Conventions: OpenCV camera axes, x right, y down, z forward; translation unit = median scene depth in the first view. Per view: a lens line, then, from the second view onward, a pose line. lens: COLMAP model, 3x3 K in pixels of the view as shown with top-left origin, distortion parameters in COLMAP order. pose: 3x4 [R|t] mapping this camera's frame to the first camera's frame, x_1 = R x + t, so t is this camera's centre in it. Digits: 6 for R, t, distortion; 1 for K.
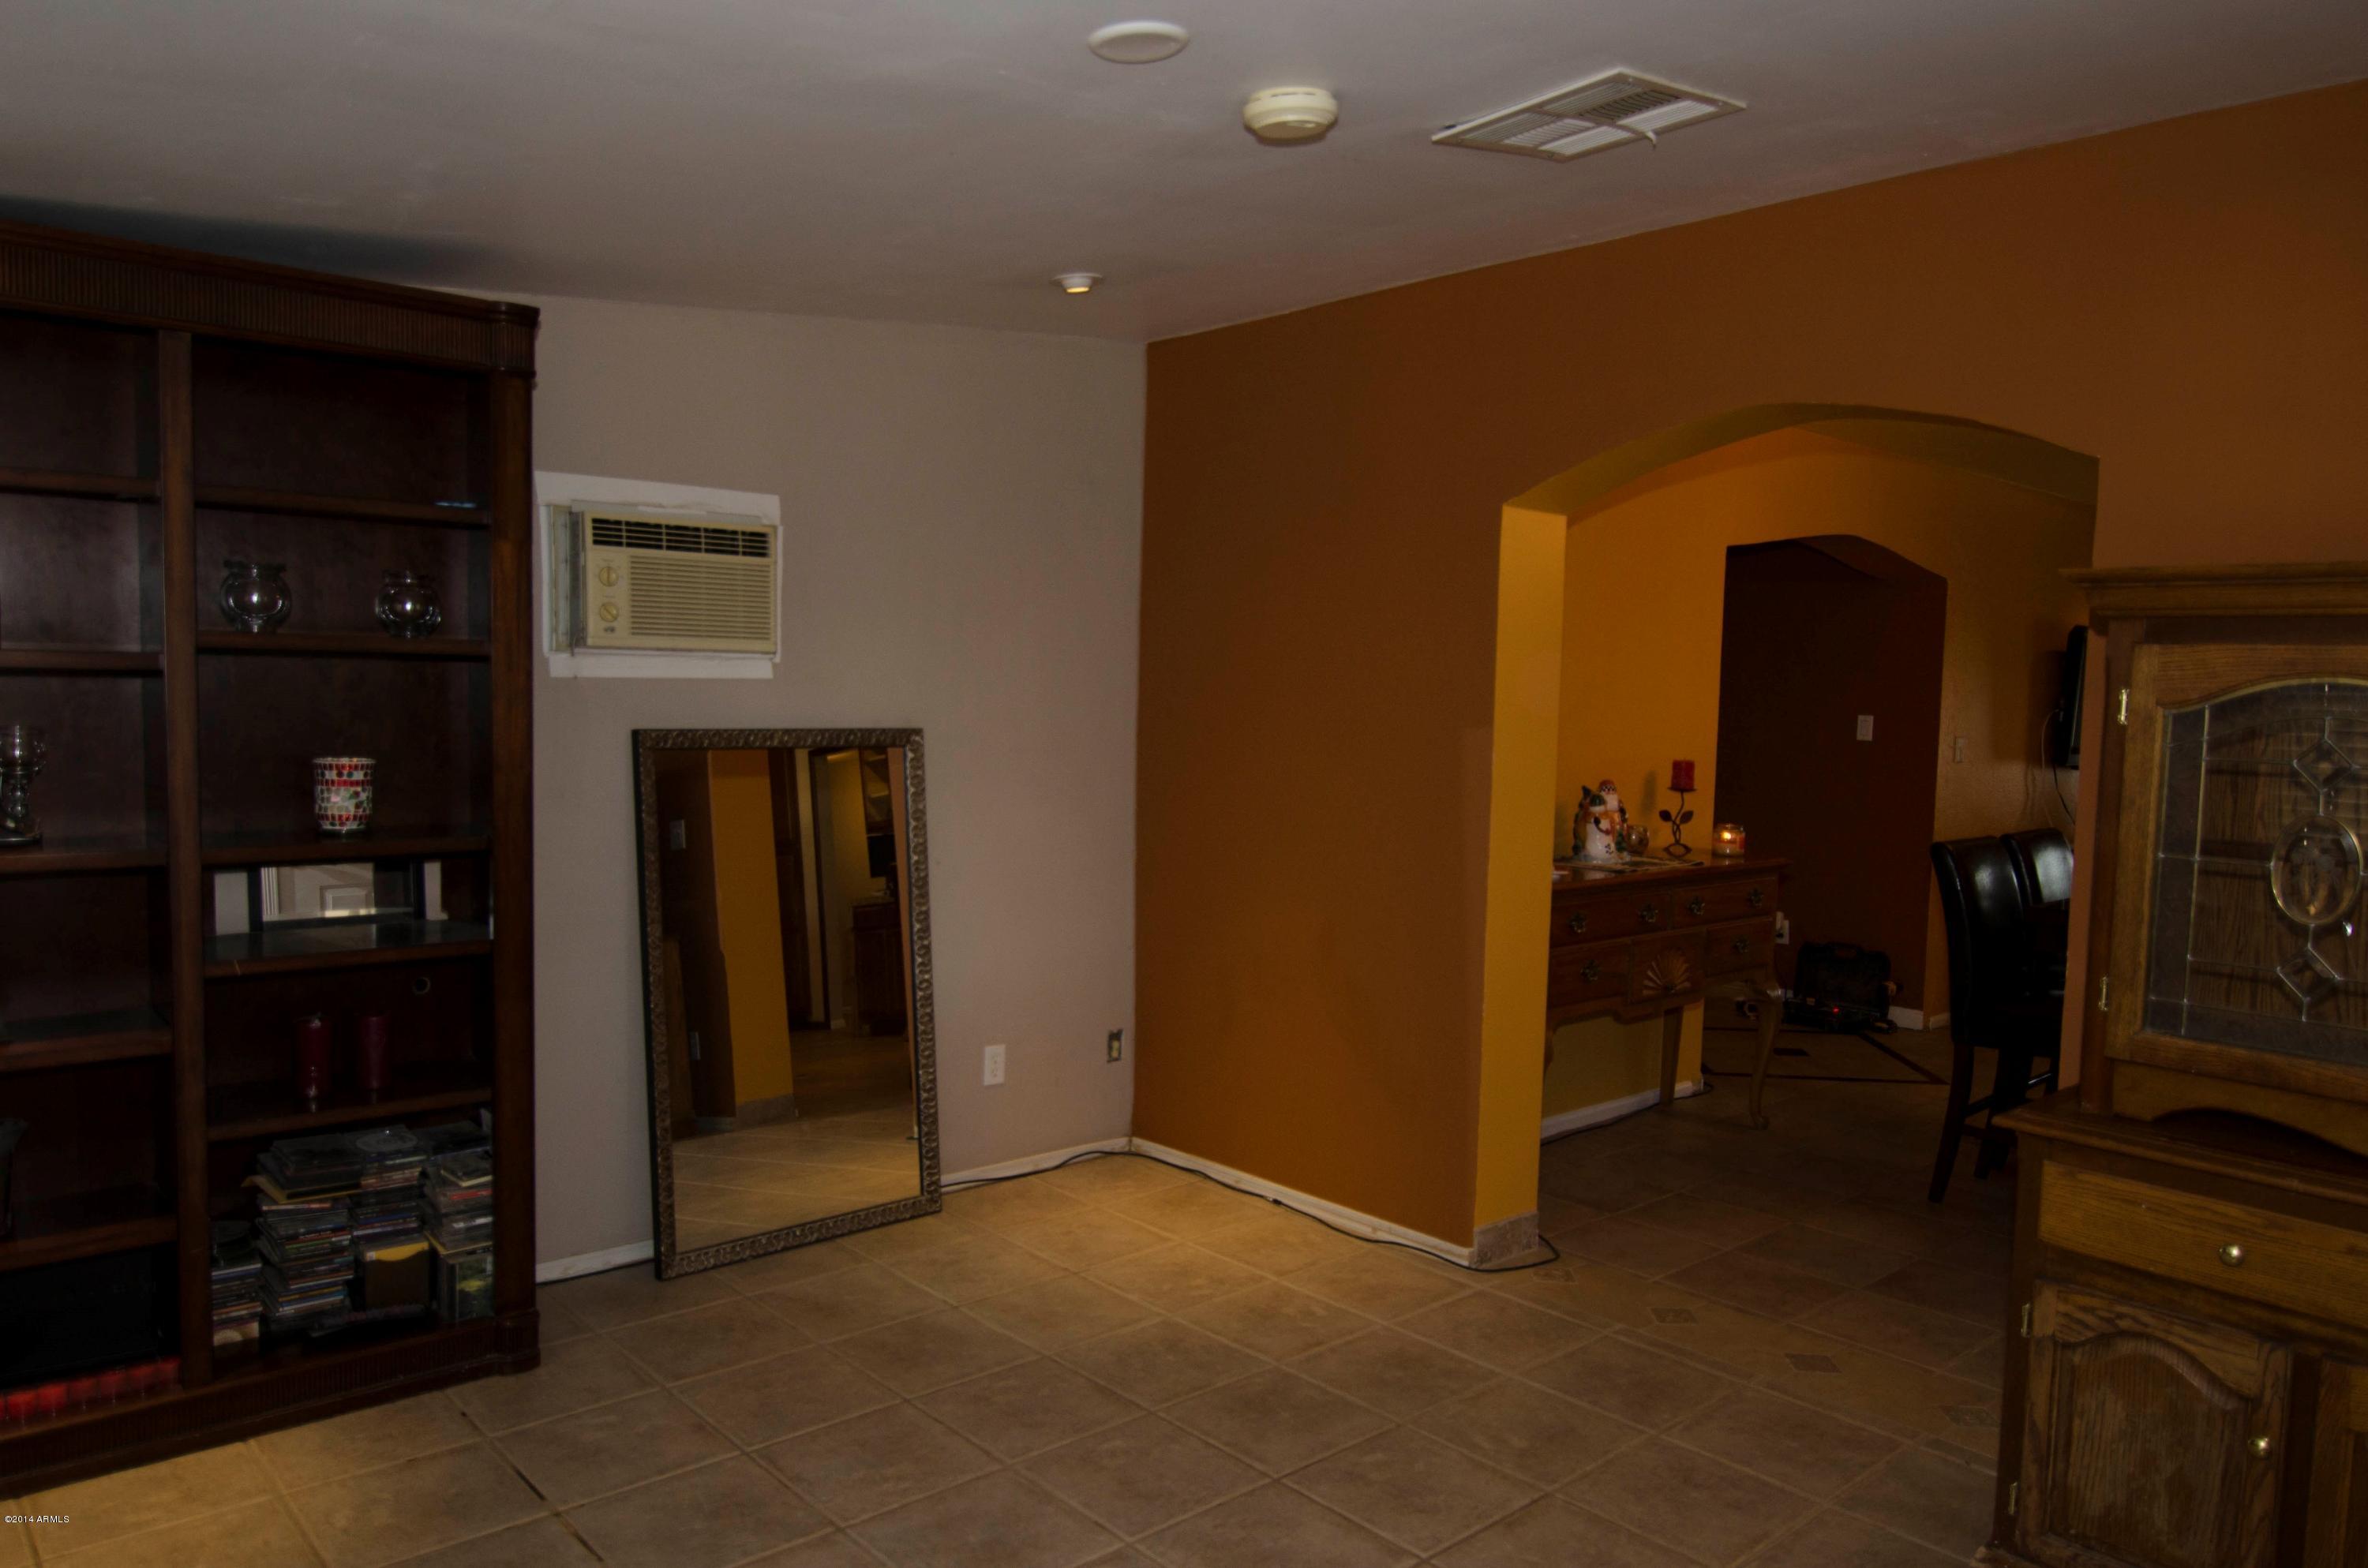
lens RADIAL K [[1600.0, 0, 1182.0], [0, 1600.0, 811.7], [0, 0, 1]] dist [0.004479, -0.018341]
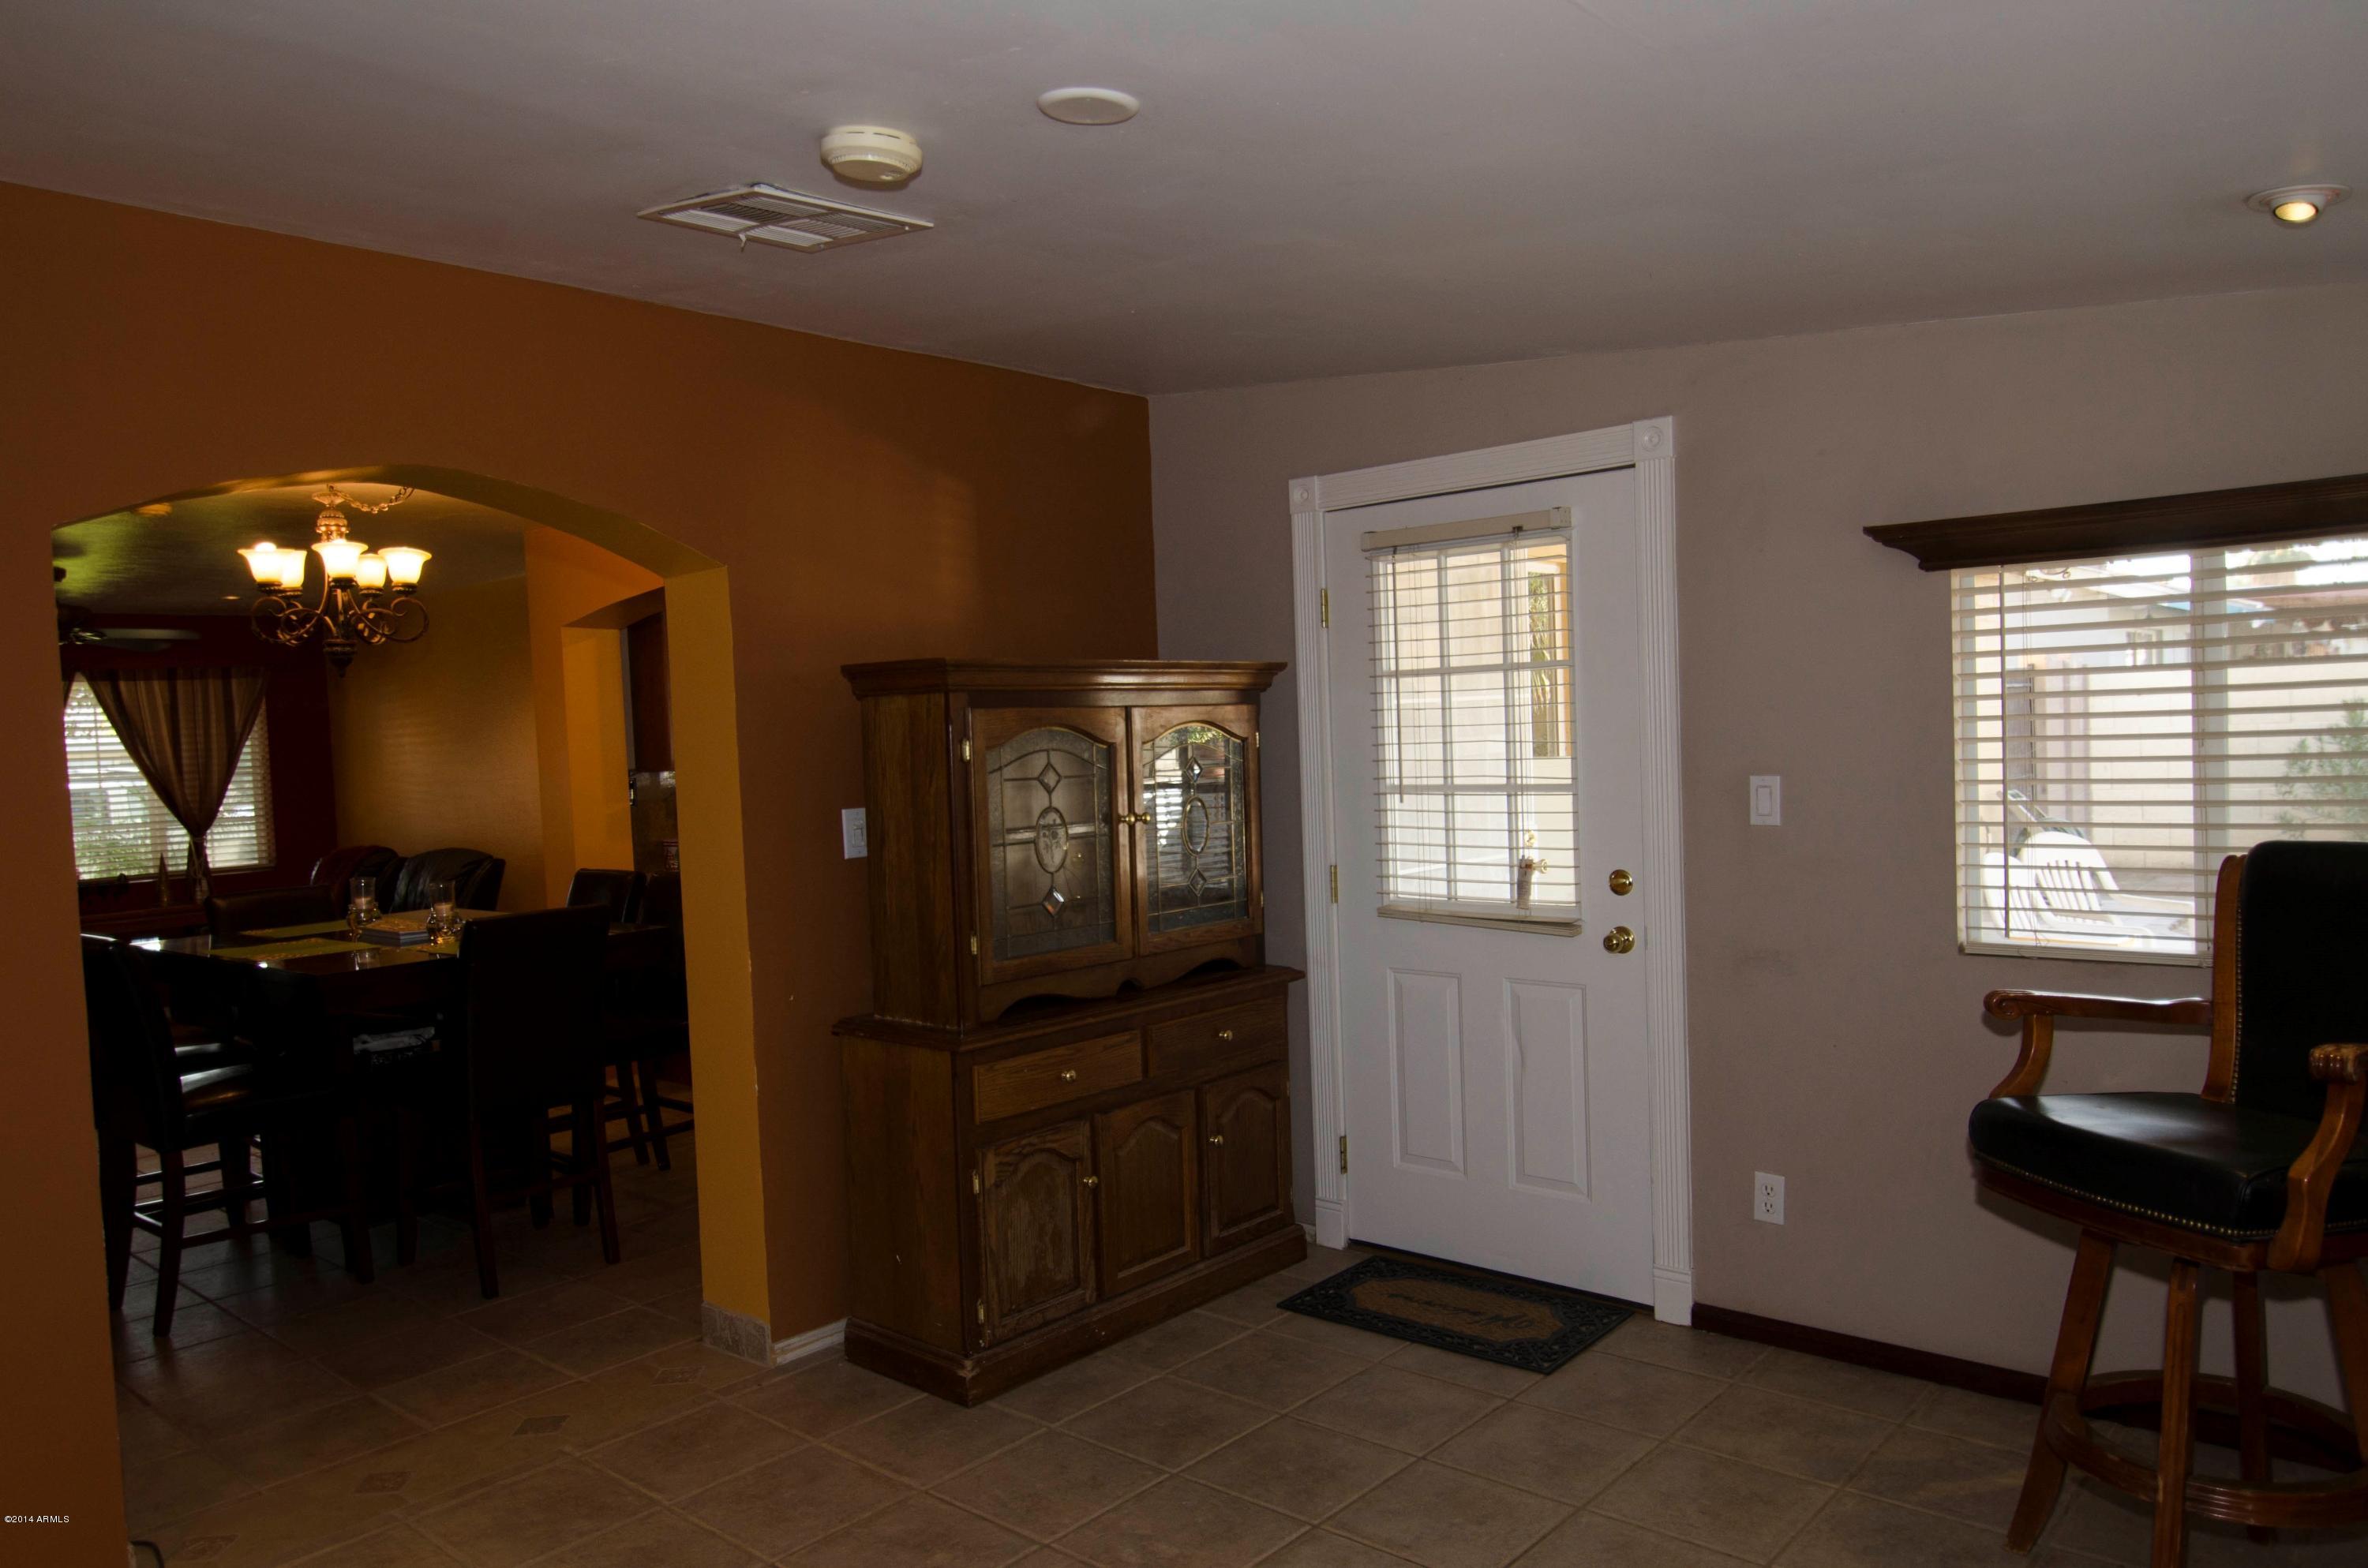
lens RADIAL K [[1600.0, 0, 1182.0], [0, 1600.0, 811.7], [0, 0, 1]] dist [0.004479, -0.018341]
pose [[-0.111459, -0.068705, 0.991391, -0.917238], [0.117217, 0.989734, 0.081769, -0.107138], [-0.986832, 0.125321, -0.102261, 0.964633]]
